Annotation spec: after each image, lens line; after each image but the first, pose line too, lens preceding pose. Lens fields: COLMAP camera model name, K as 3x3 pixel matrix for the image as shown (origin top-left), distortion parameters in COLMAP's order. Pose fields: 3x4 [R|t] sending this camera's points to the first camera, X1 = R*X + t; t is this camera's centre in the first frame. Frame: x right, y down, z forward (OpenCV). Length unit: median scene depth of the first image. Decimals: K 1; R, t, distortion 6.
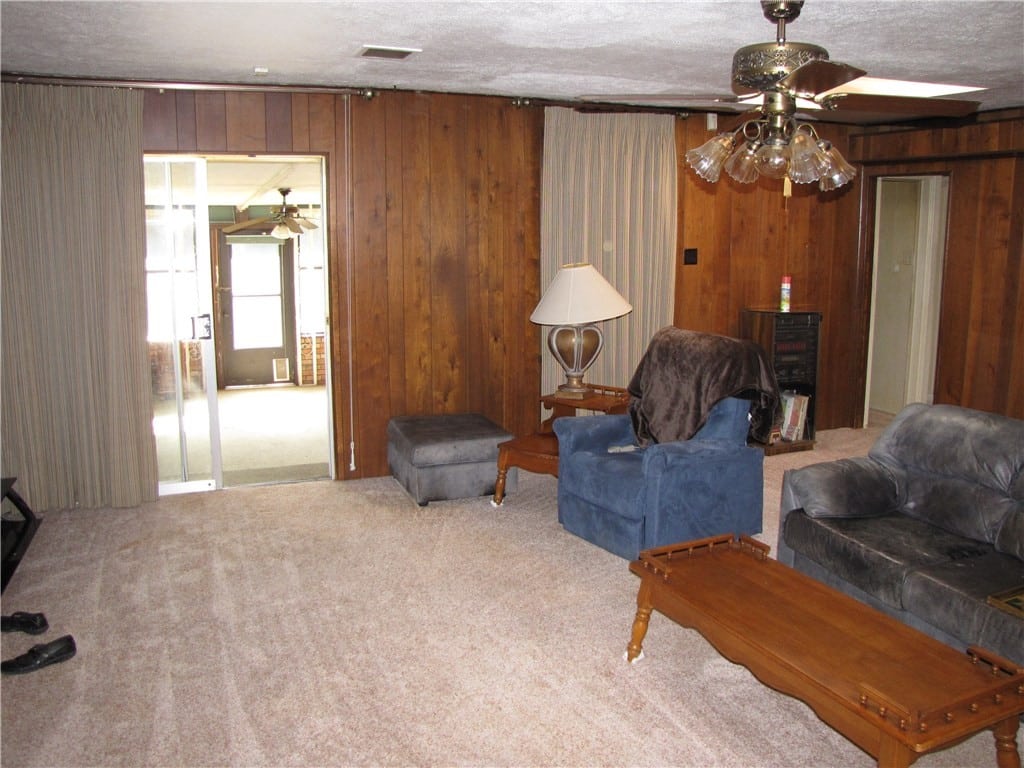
lens RADIAL K [[866.4, 0, 510.8], [0, 866.4, 382.8], [0, 0, 1]] dist [-0.160976, 0.075651]
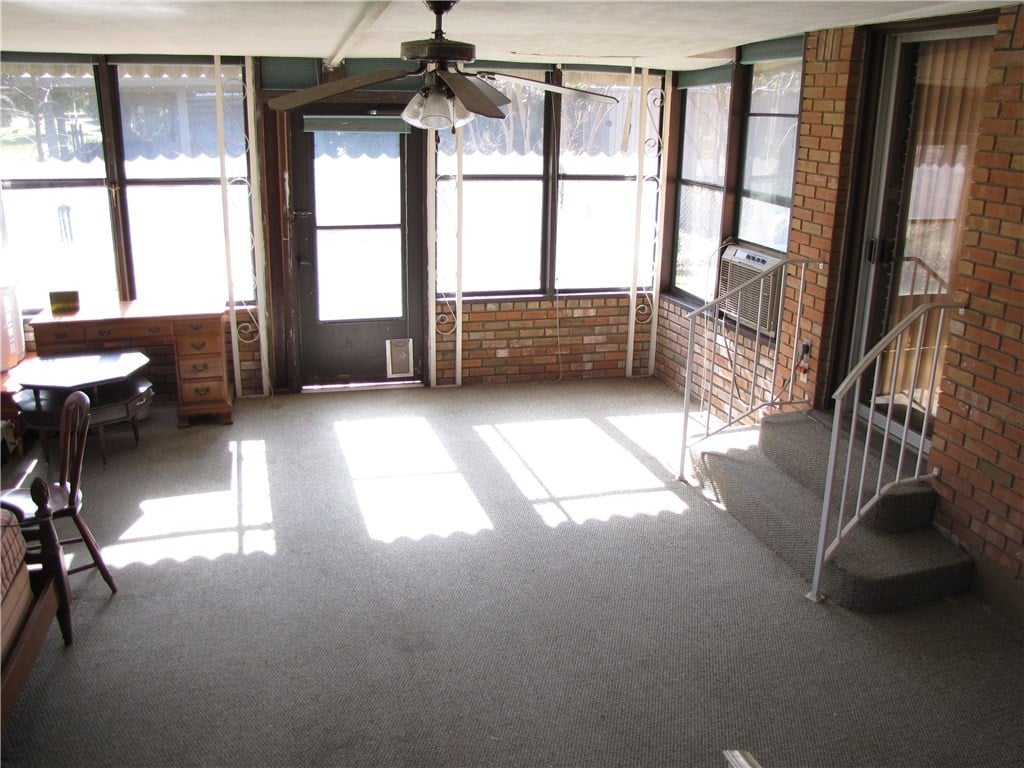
lens RADIAL K [[866.4, 0, 511.6], [0, 866.4, 380.3], [0, 0, 1]] dist [-0.160976, 0.075651]
pose [[0.993663, 0.047226, -0.101996, -0.136062], [-0.033478, 0.990615, 0.132519, -0.079338], [0.107297, -0.128265, 0.985919, 0.443766]]
